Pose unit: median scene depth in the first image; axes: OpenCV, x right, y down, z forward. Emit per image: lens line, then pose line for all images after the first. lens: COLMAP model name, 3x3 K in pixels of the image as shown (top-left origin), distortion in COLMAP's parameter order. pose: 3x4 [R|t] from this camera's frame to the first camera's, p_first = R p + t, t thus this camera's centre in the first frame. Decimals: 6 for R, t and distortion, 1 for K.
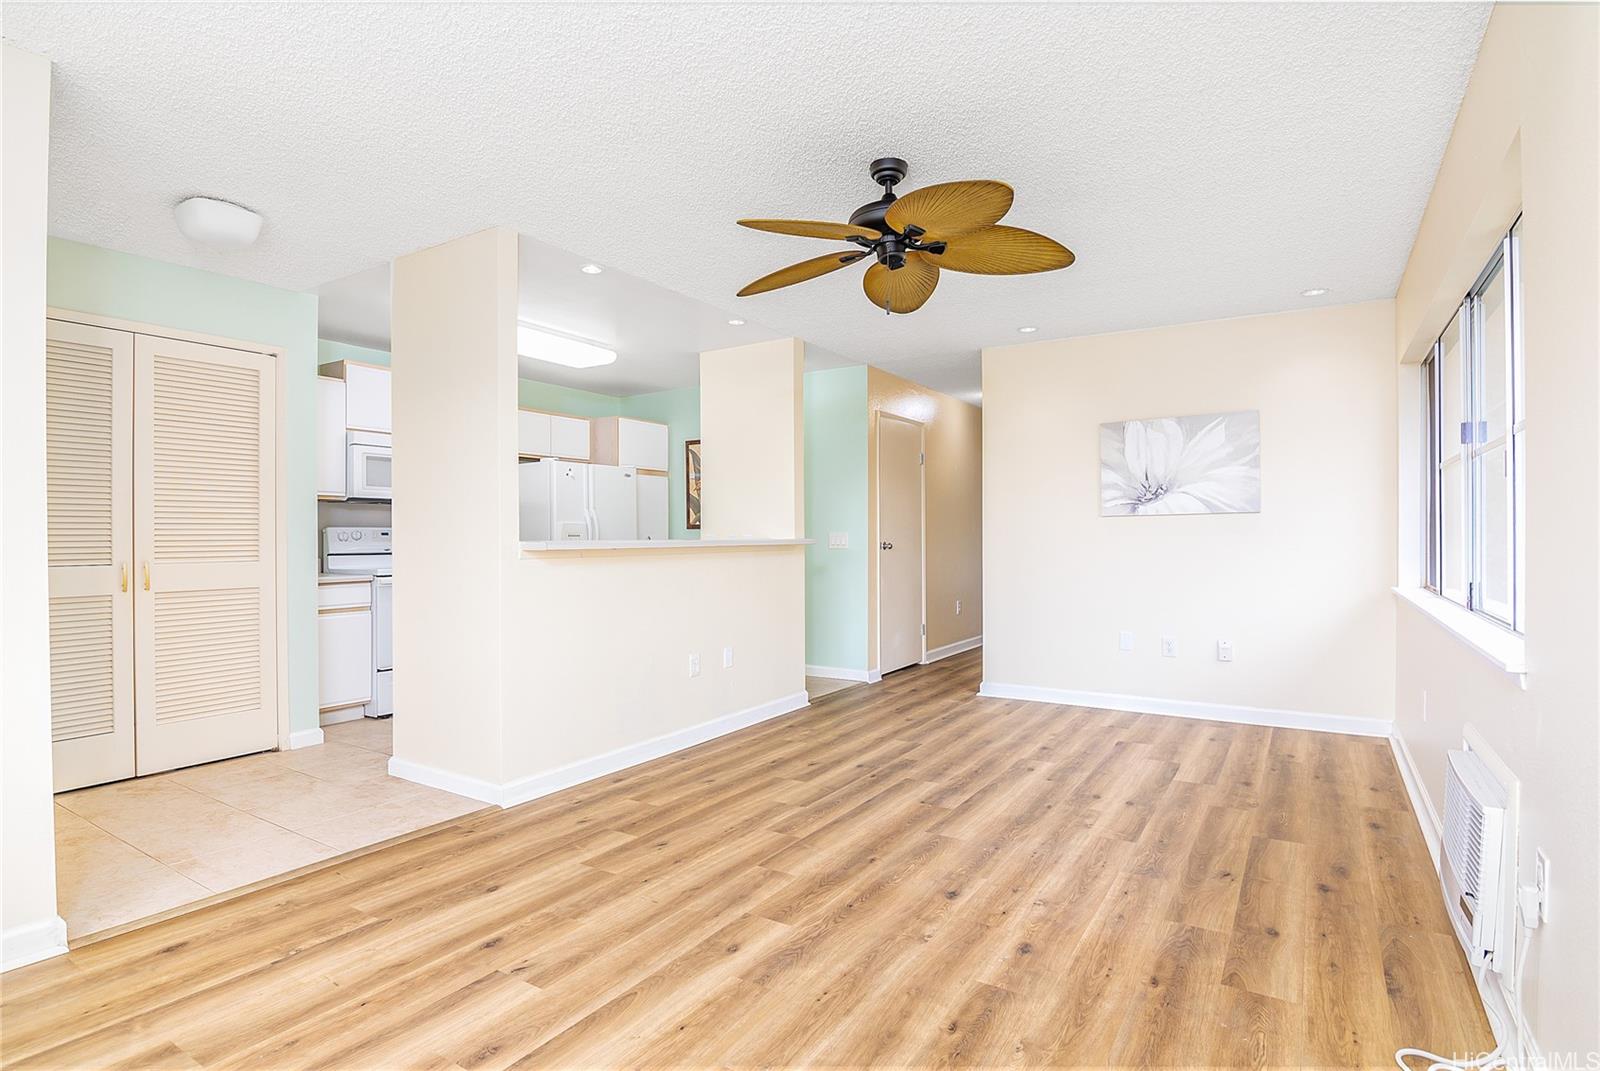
lens RADIAL K [[818.0, 0, 798.5], [0, 818.0, 533.1], [0, 0, 1]] dist [-0.008163, -0.003508]
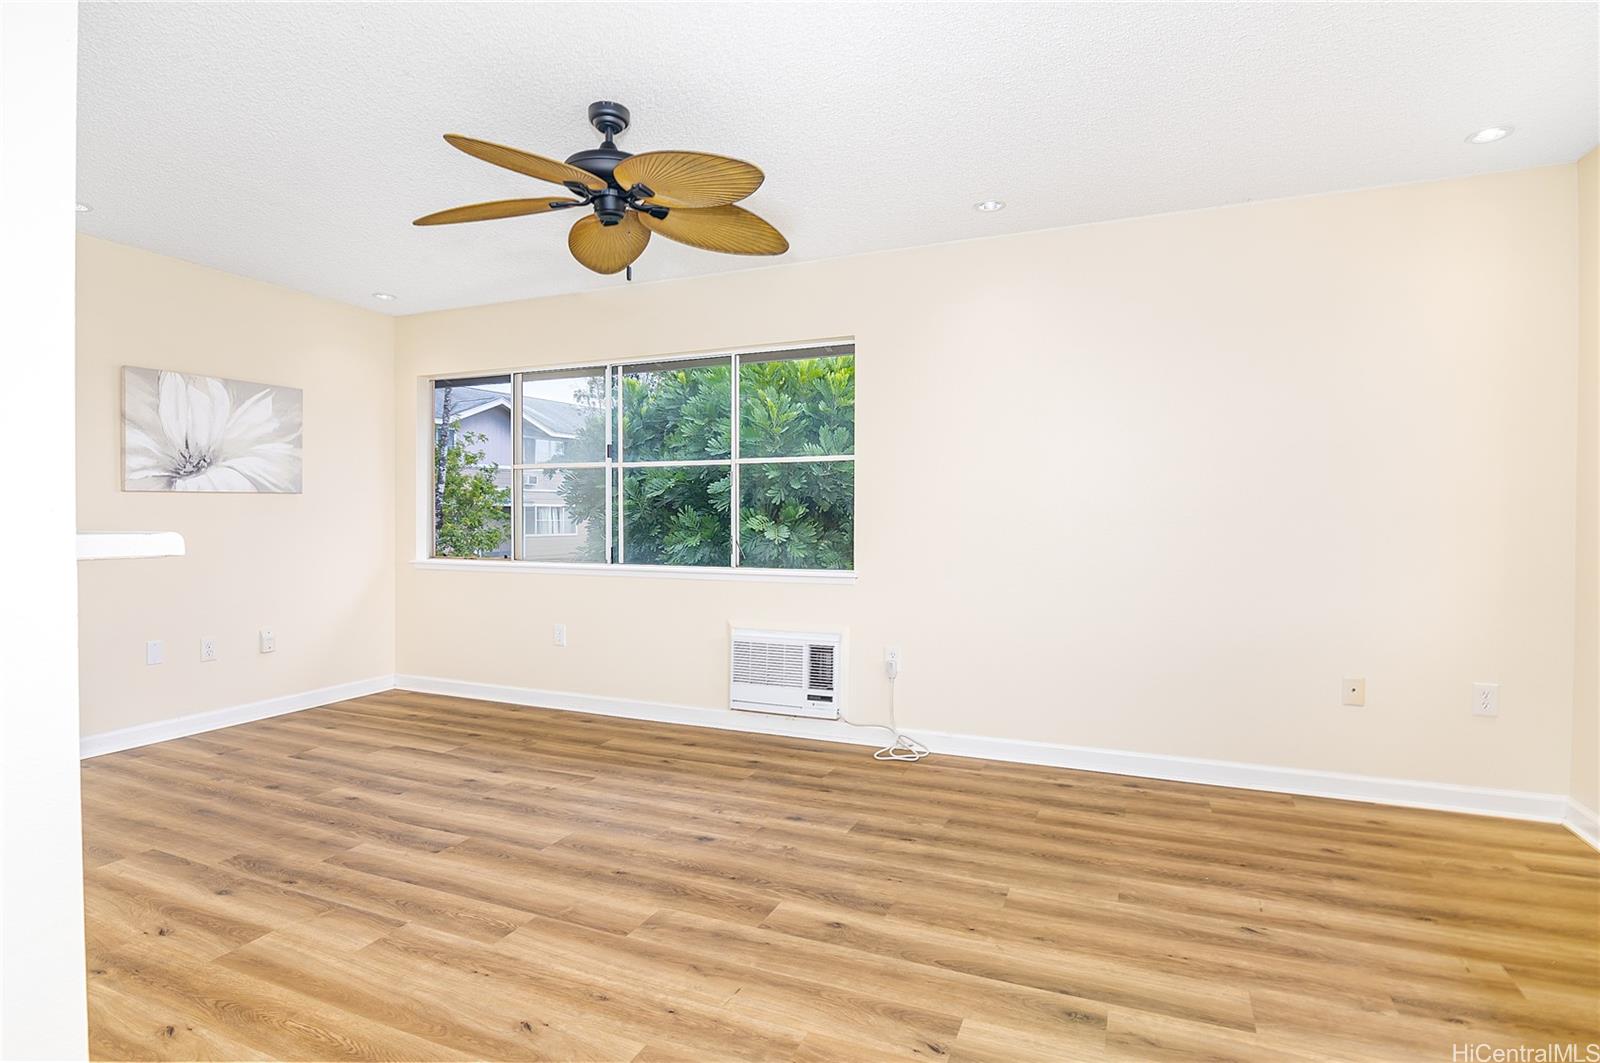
lens RADIAL K [[818.0, 0, 803.8], [0, 818.0, 532.0], [0, 0, 1]] dist [-0.008163, -0.003508]
pose [[-0.163813, -0.018585, 0.986316, -0.609987], [-0.005347, 0.999825, 0.017952, 0.000081], [-0.986477, -0.002333, -0.163883, 0.688957]]
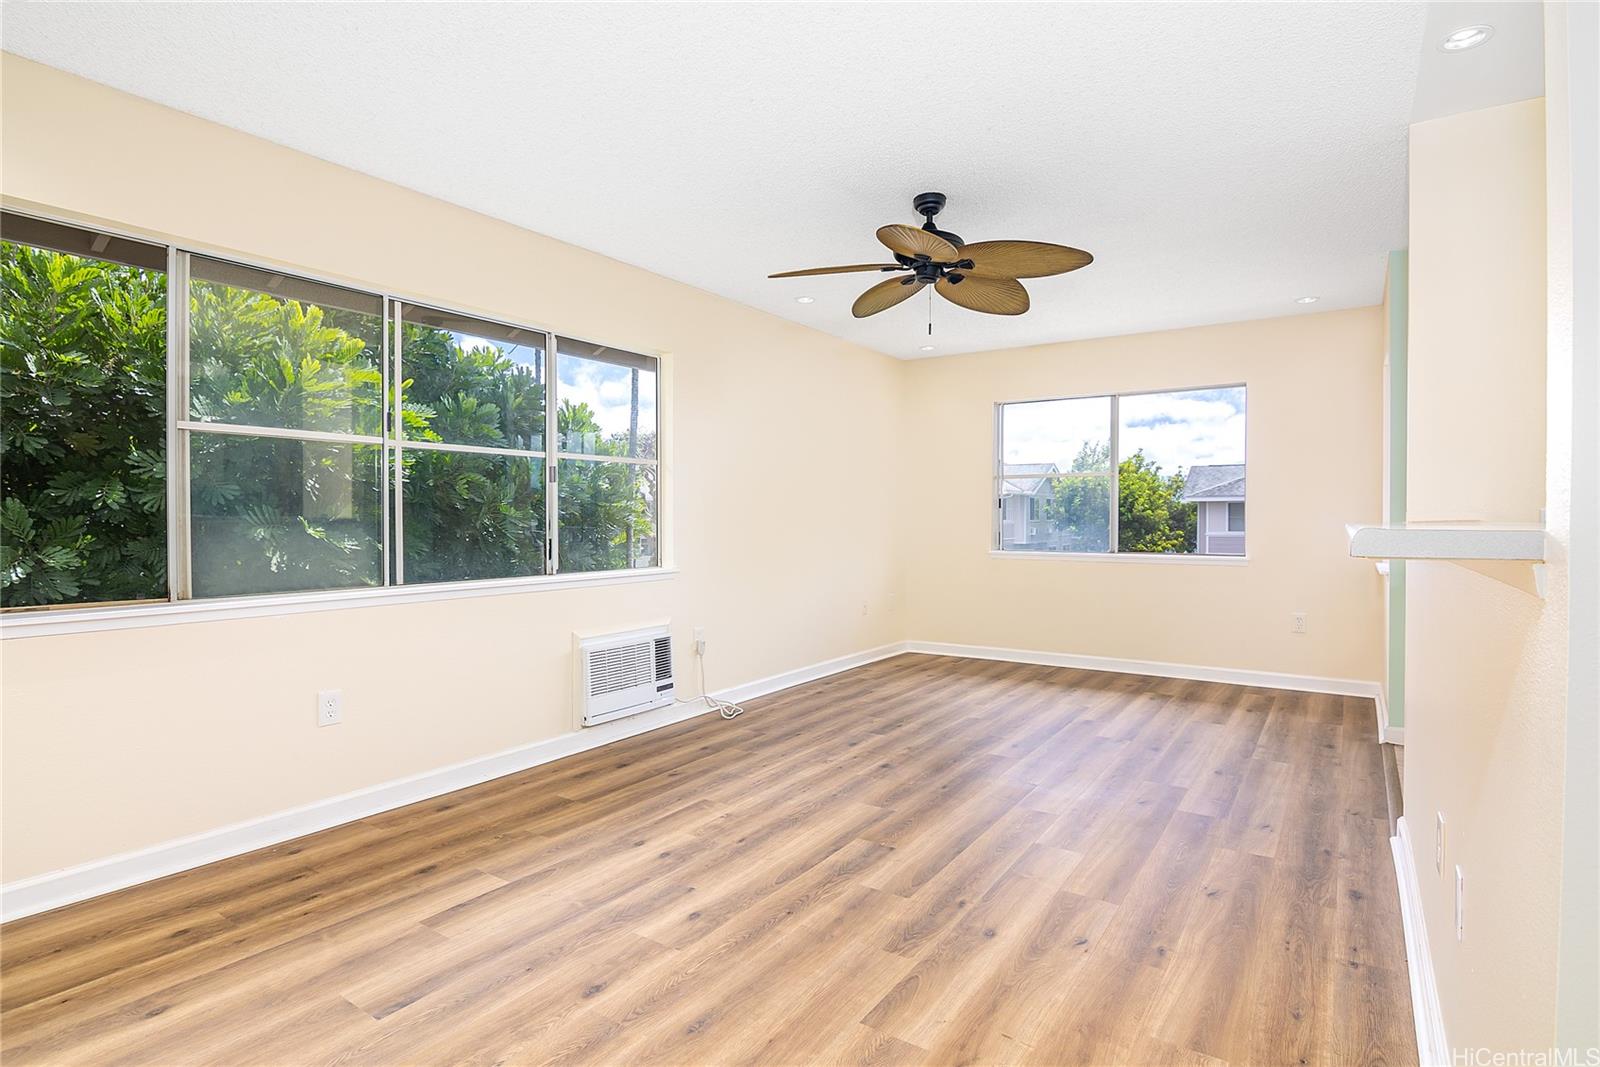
lens RADIAL K [[818.0, 0, 802.4], [0, 818.0, 534.6], [0, 0, 1]] dist [-0.008163, -0.003508]
pose [[-0.999592, 0.002990, 0.028415, 0.190844], [0.003484, 0.999843, 0.017347, 0.005245], [-0.028359, 0.017439, -0.999446, 1.593400]]
